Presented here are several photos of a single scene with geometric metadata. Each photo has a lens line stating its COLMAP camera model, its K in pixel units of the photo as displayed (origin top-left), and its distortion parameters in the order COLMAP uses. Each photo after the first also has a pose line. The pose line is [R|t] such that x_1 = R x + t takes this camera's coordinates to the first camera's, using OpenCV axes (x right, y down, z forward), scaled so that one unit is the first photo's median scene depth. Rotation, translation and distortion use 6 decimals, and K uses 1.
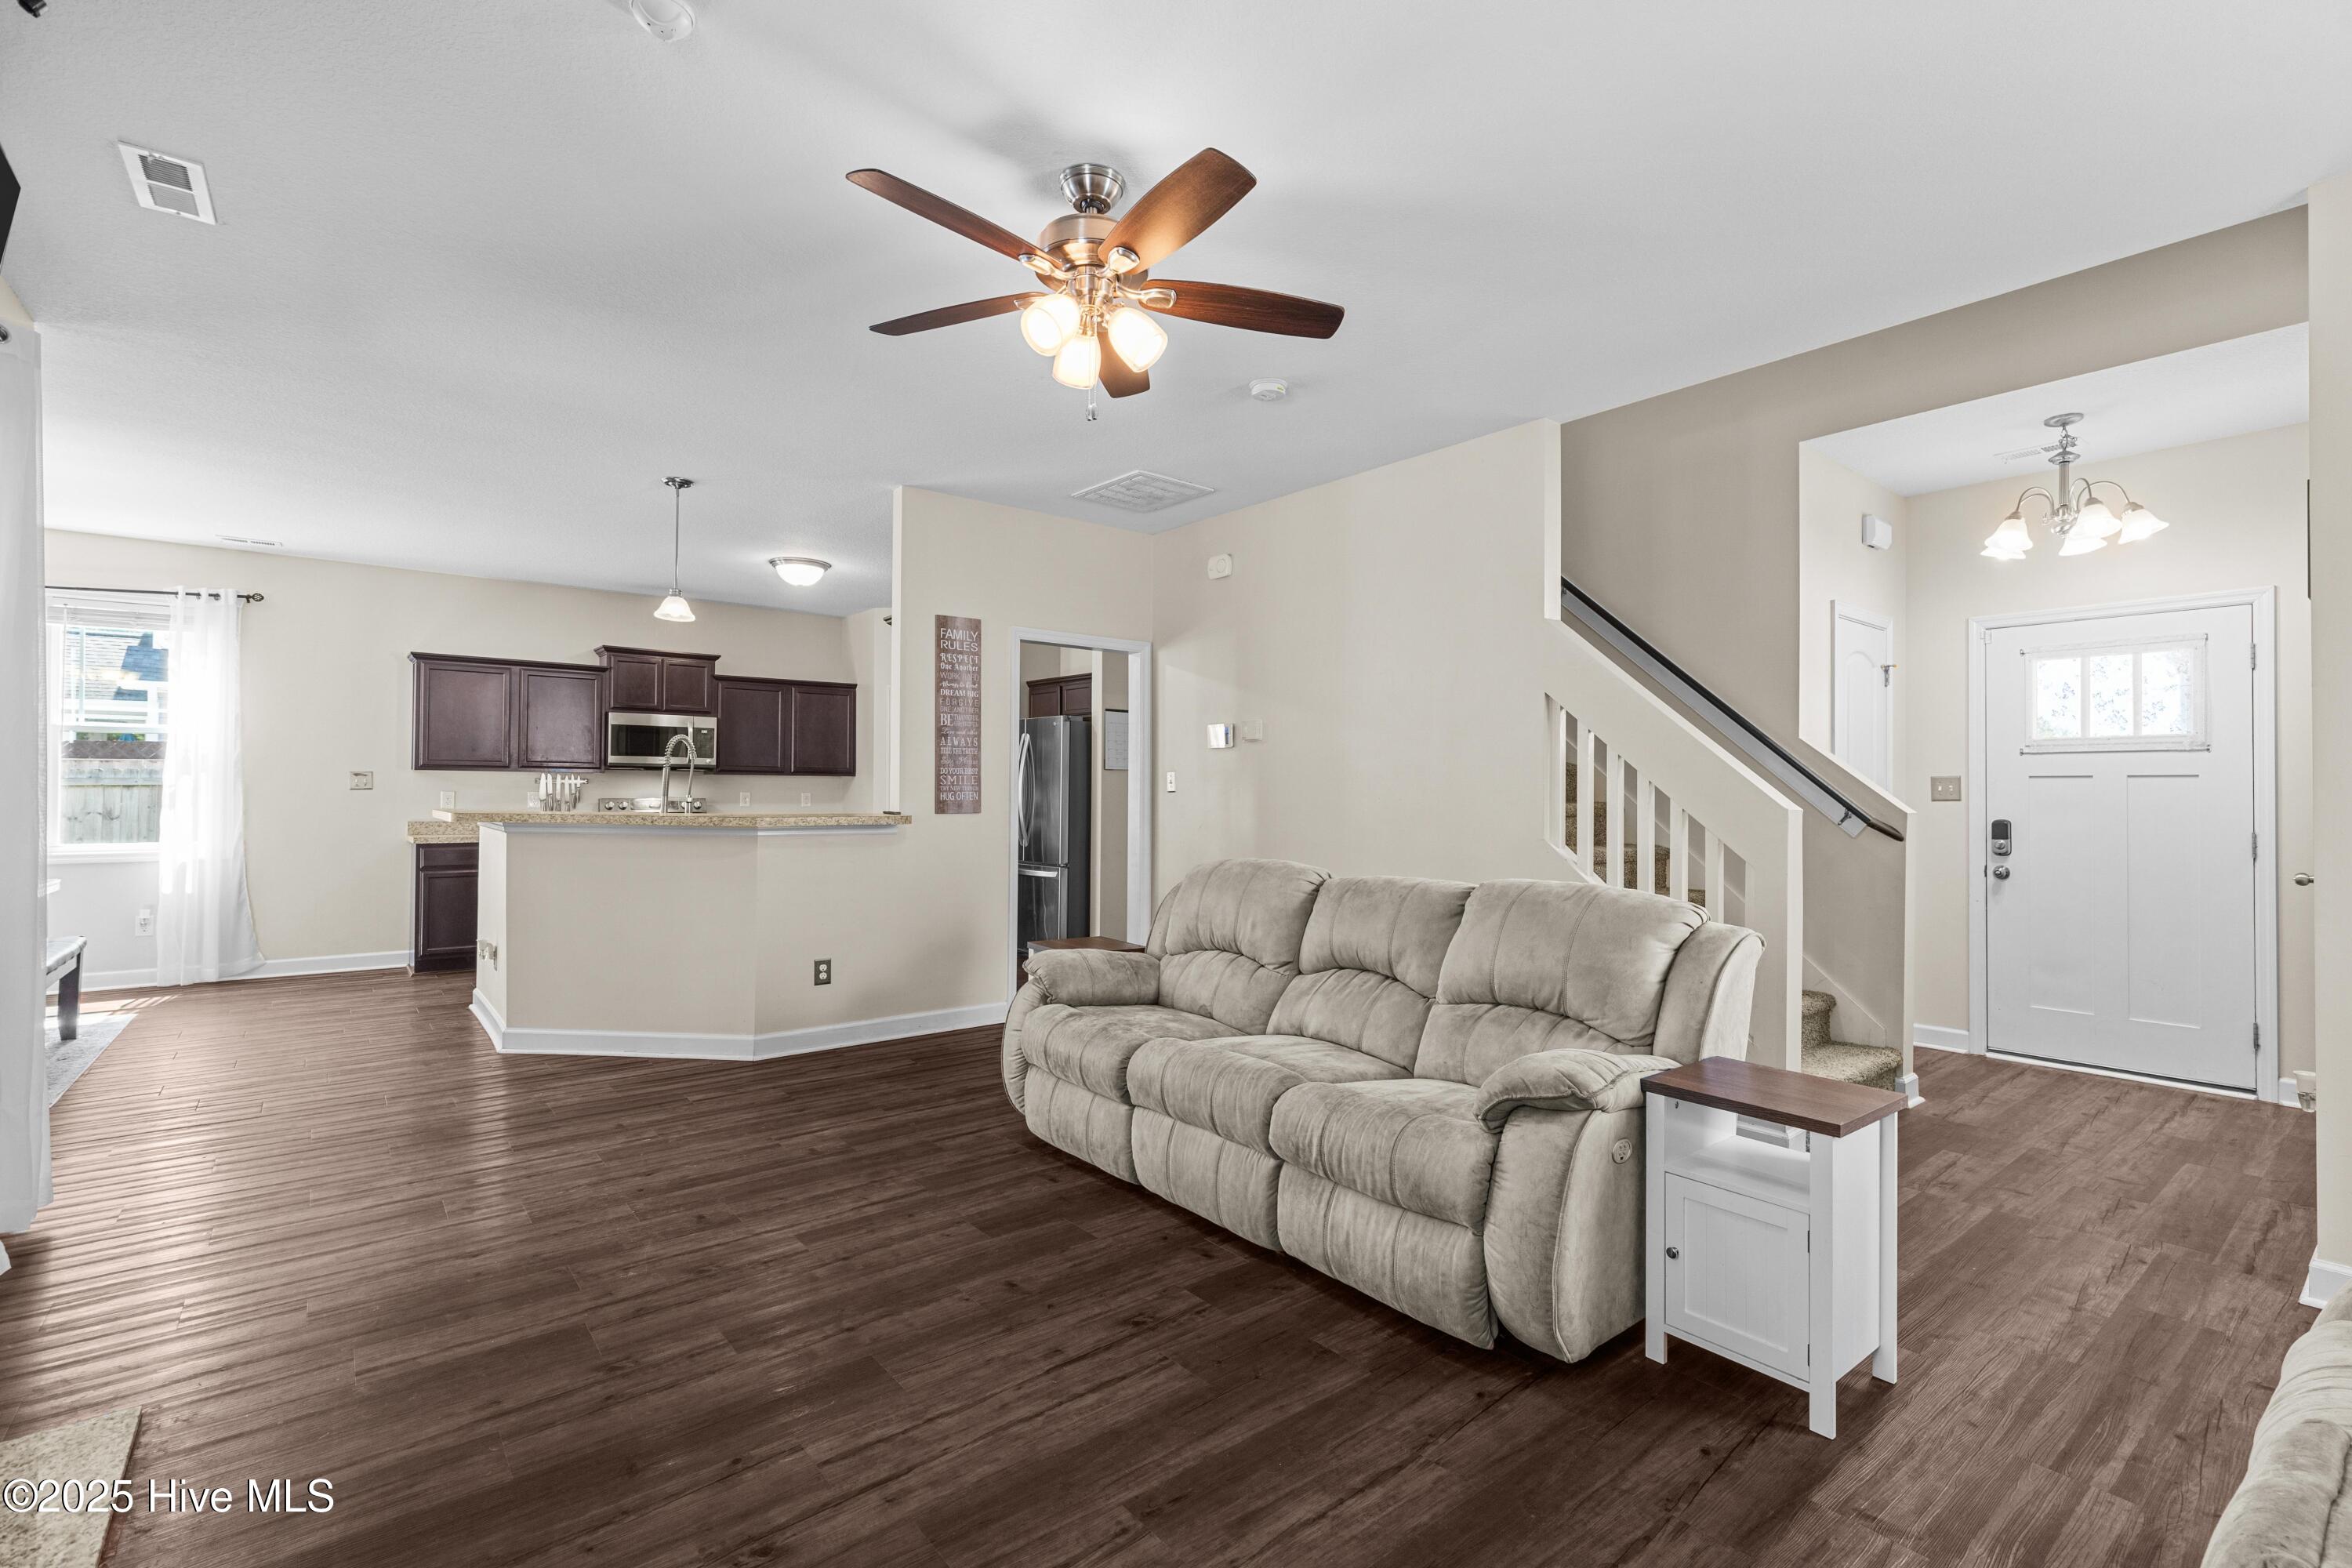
lens RADIAL K [[1063.3, 0, 1189.7], [0, 1063.3, 781.4], [0, 0, 1]] dist [0.014865, 0.000417]
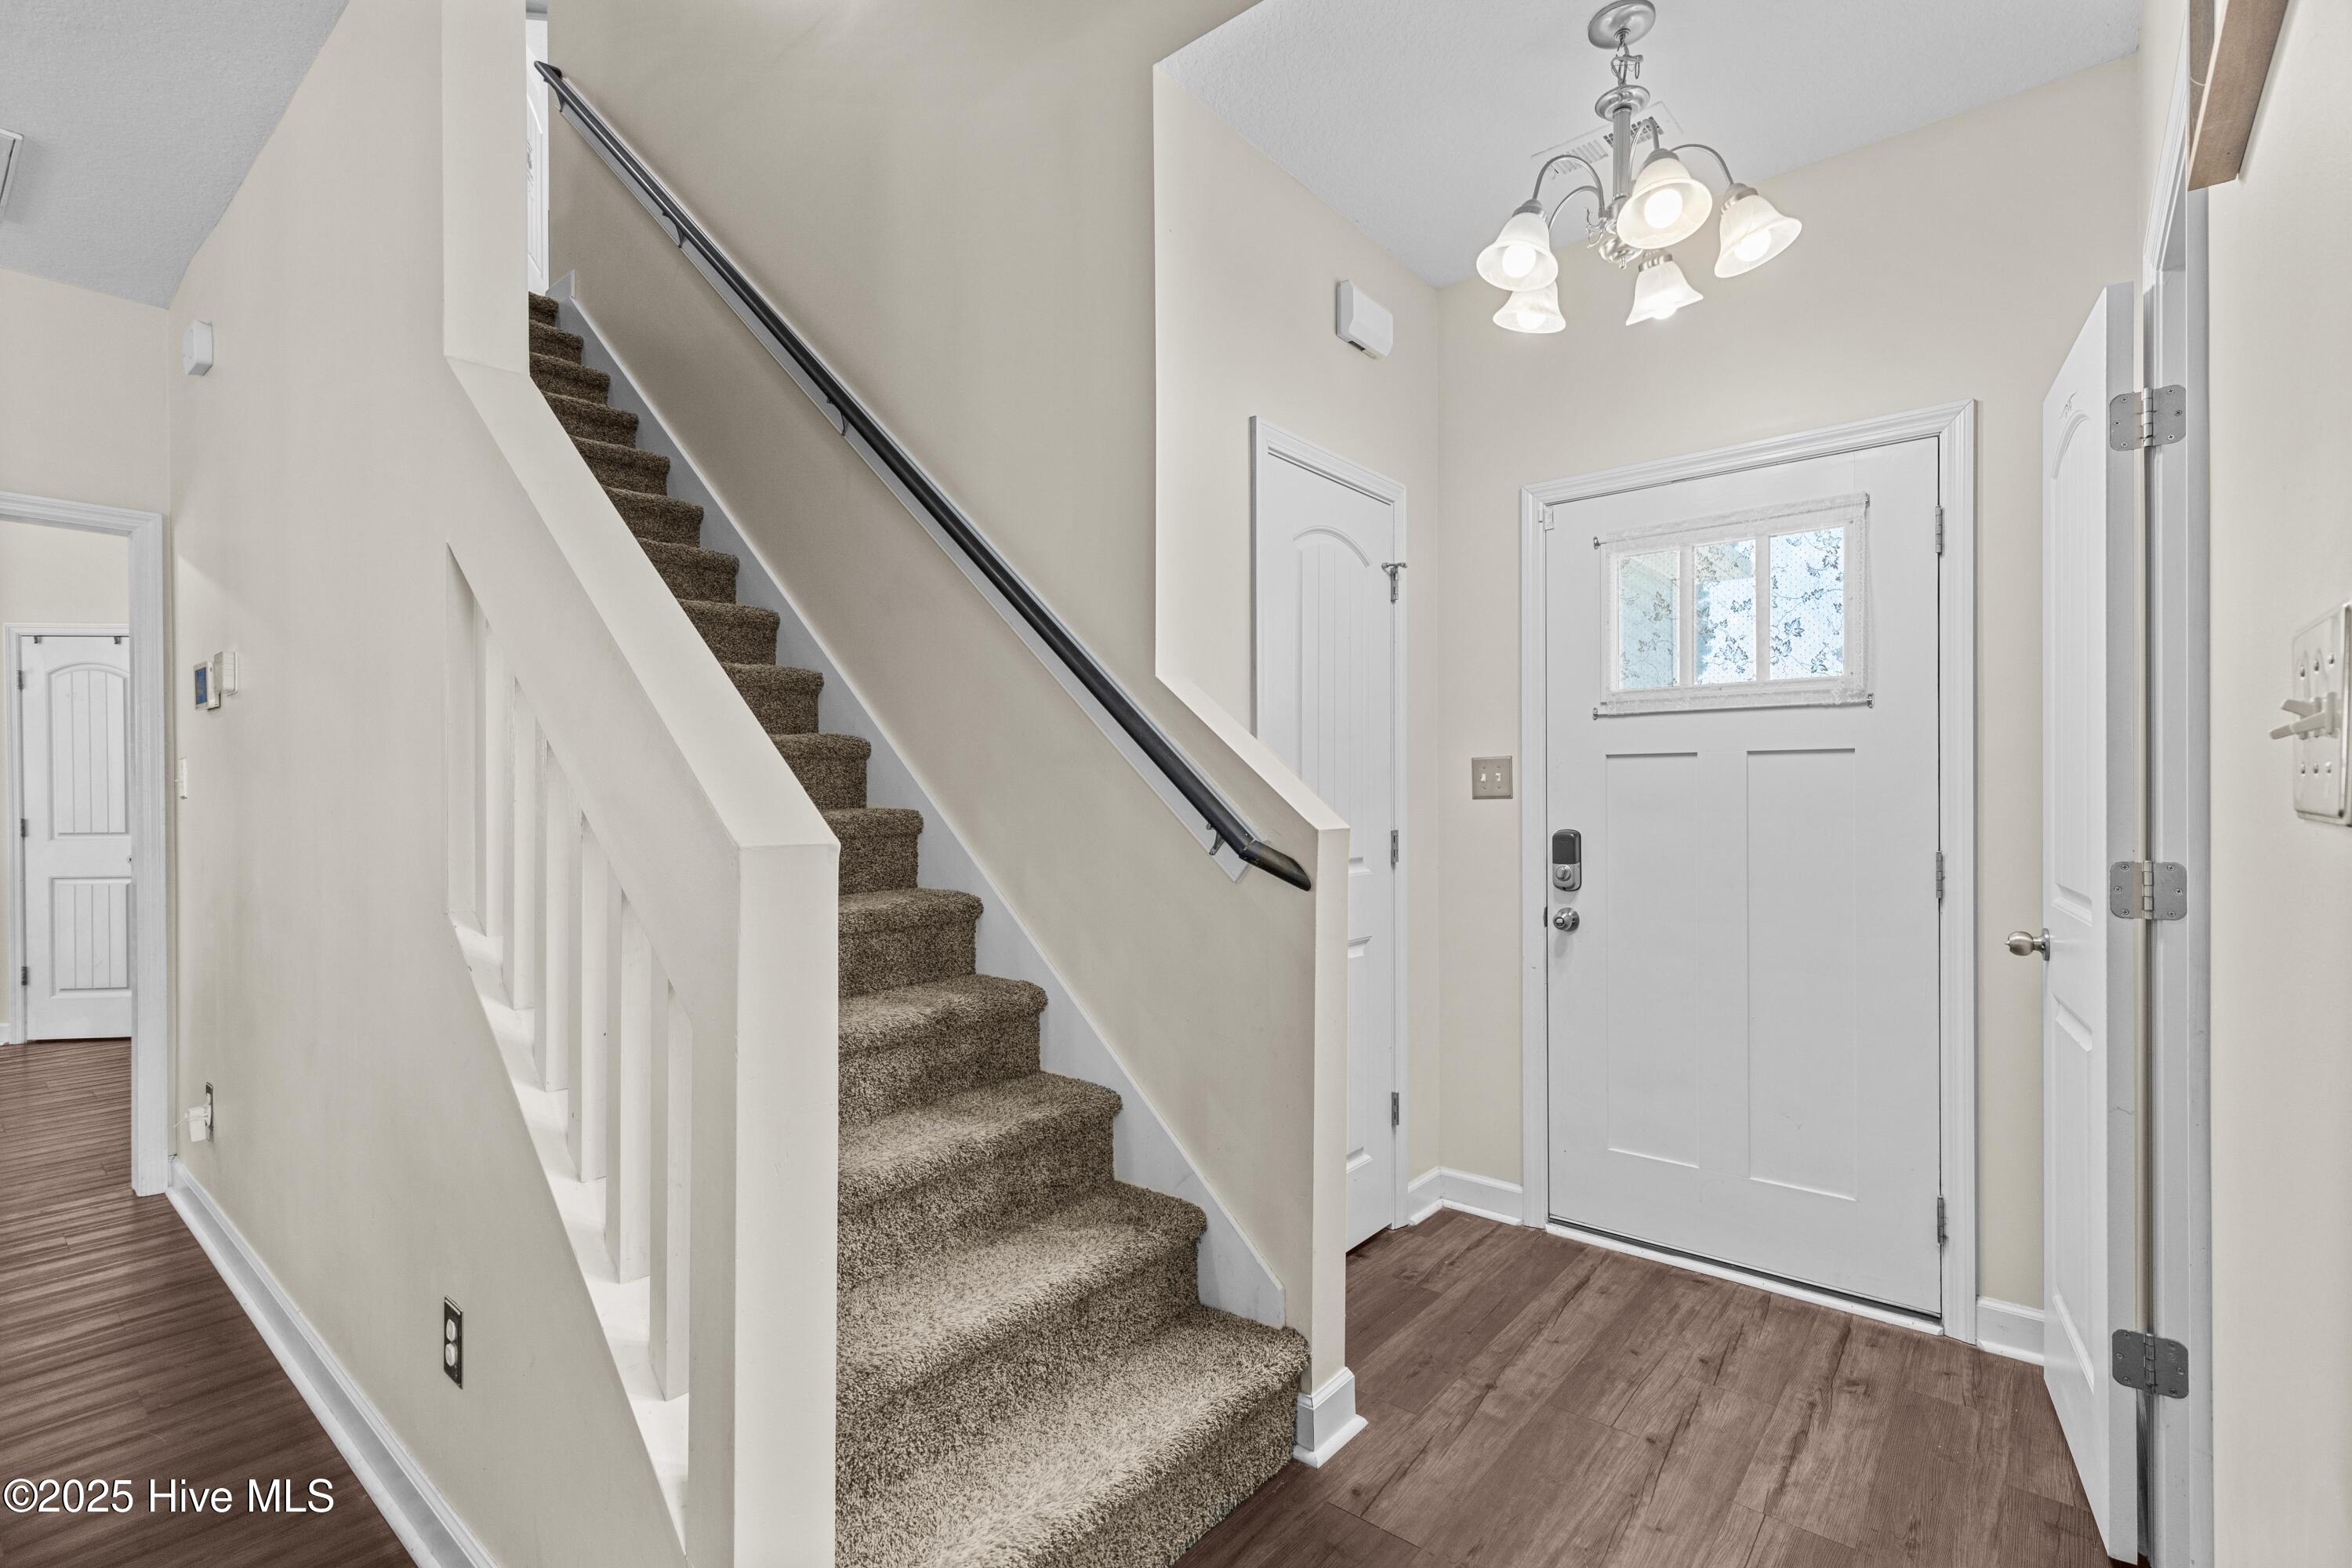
lens RADIAL K [[1068.7, 0, 1169.6], [0, 1068.7, 791.8], [0, 0, 1]] dist [0.012419, -0.000439]
pose [[0.983519, -0.008049, 0.180624, 0.522293], [0.005734, 0.999895, 0.013331, 0.006948], [-0.180712, -0.012075, 0.983462, 0.554289]]
